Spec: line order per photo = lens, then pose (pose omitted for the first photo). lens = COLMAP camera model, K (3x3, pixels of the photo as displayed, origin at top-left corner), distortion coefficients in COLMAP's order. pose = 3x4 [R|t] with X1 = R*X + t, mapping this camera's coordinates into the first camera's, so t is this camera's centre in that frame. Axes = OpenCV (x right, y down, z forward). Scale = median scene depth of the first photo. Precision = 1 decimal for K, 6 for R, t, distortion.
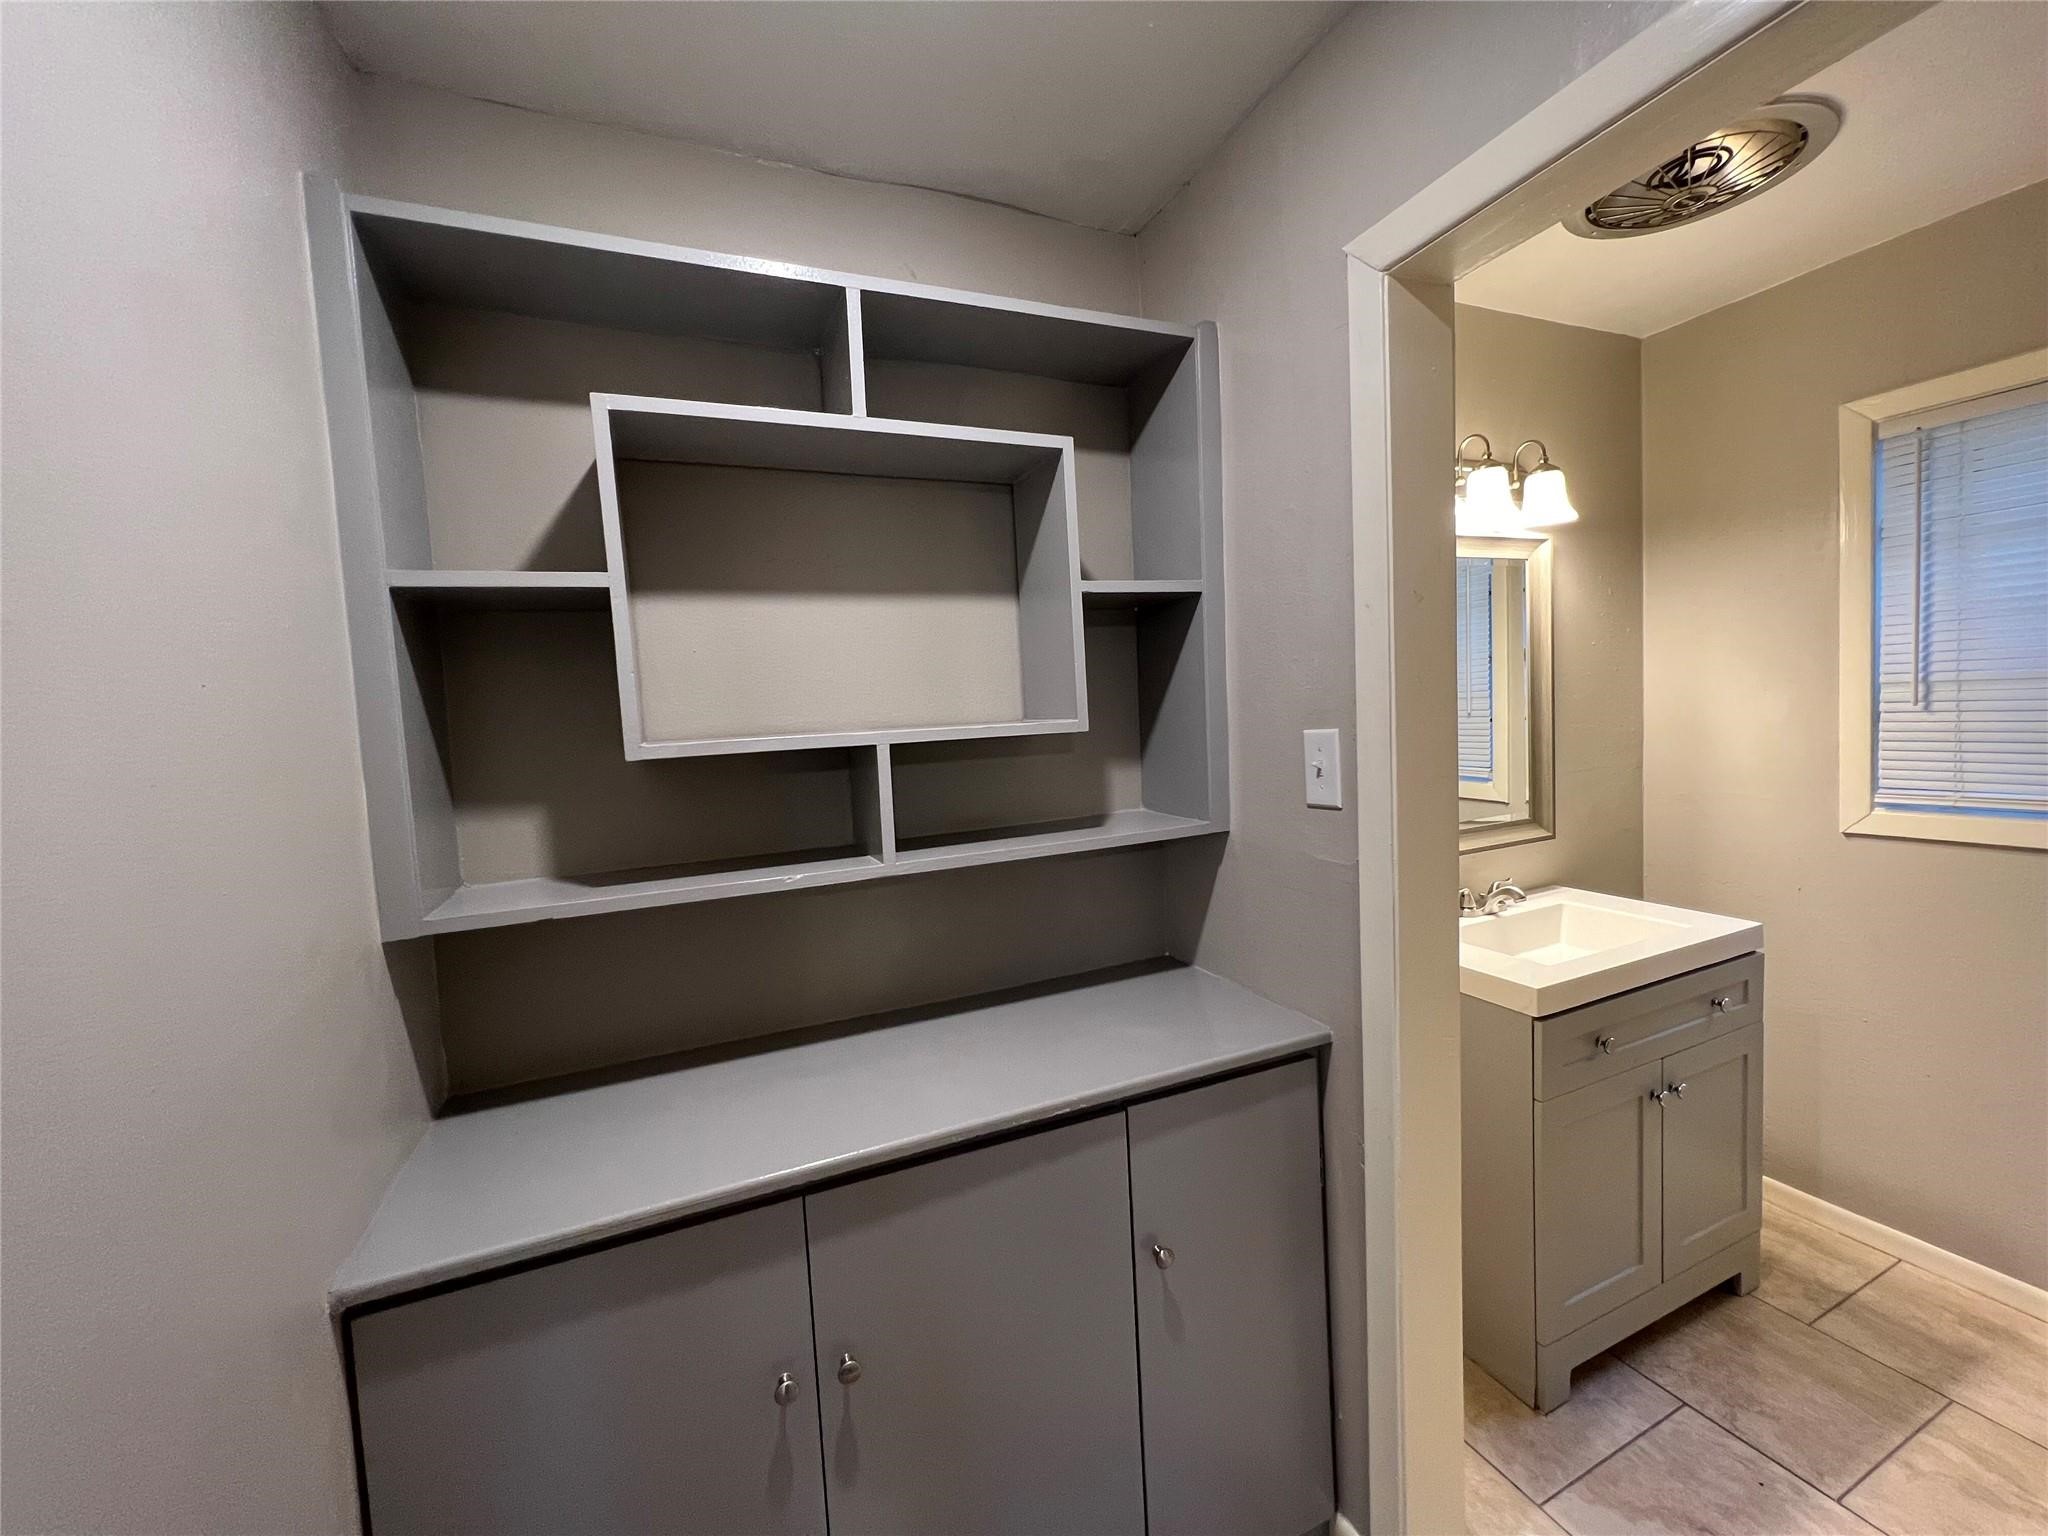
lens RADIAL K [[825.8, 0, 1024.5], [0, 825.8, 762.5], [0, 0, 1]] dist [0.001523, -0.000079]
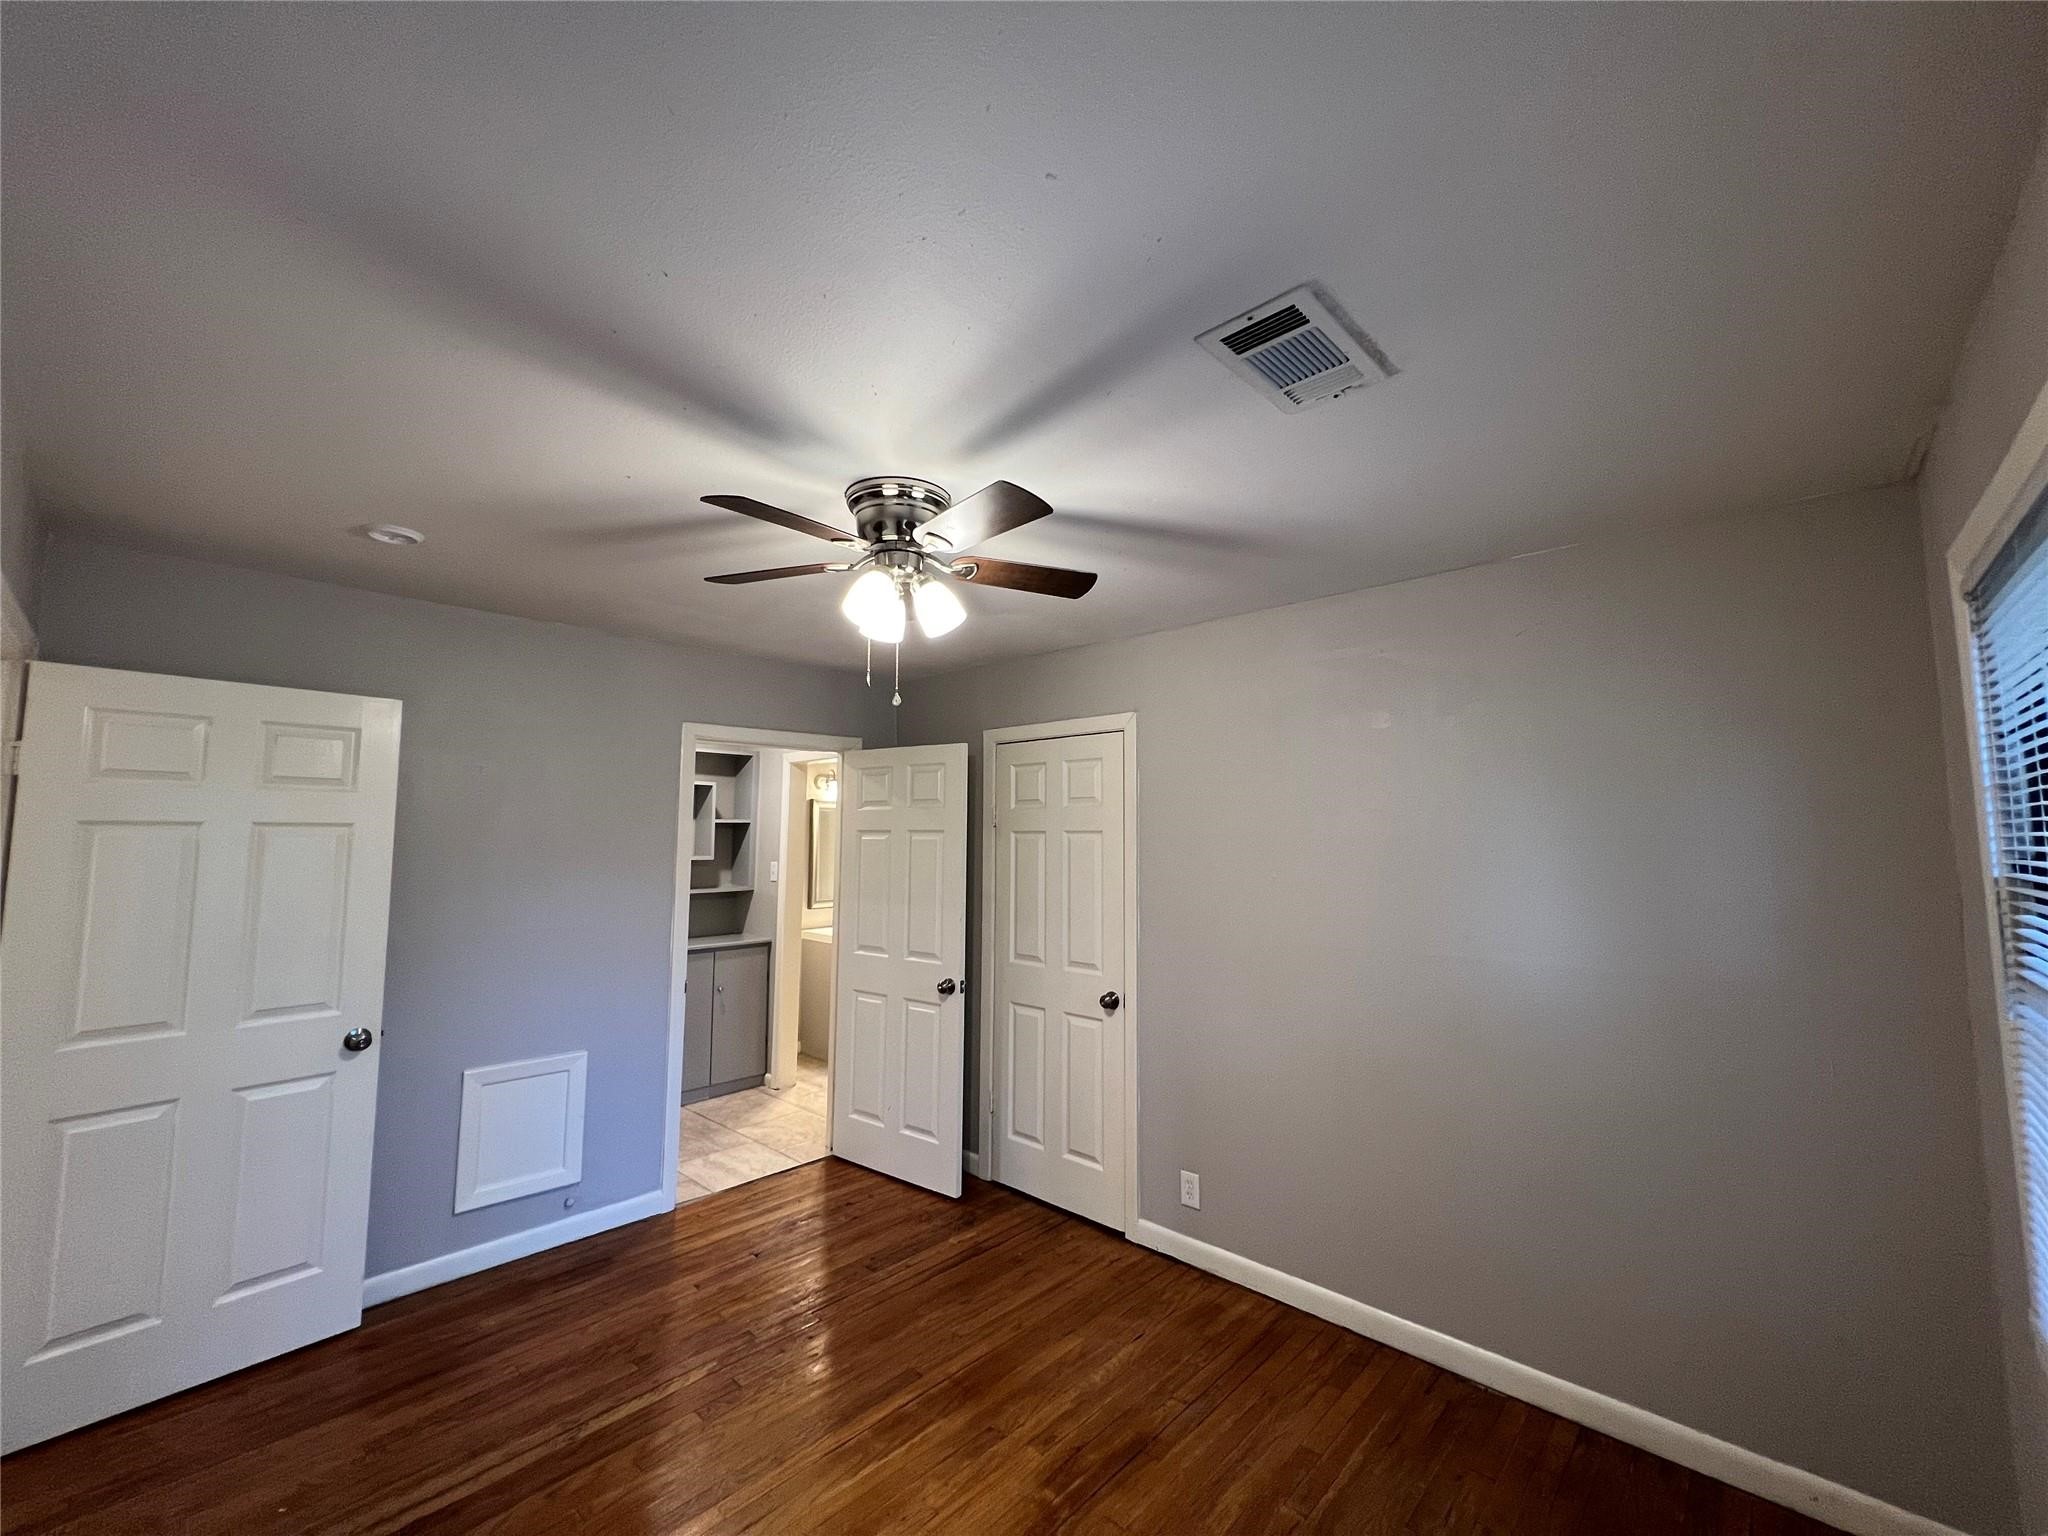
lens RADIAL K [[825.8, 0, 1027.0], [0, 825.8, 760.2], [0, 0, 1]] dist [0.001523, -0.000079]
pose [[0.922673, 0.086677, 0.375714, -0.056723], [-0.019556, 0.983671, -0.178909, 0.149414], [-0.385087, 0.157728, 0.909302, -2.886010]]
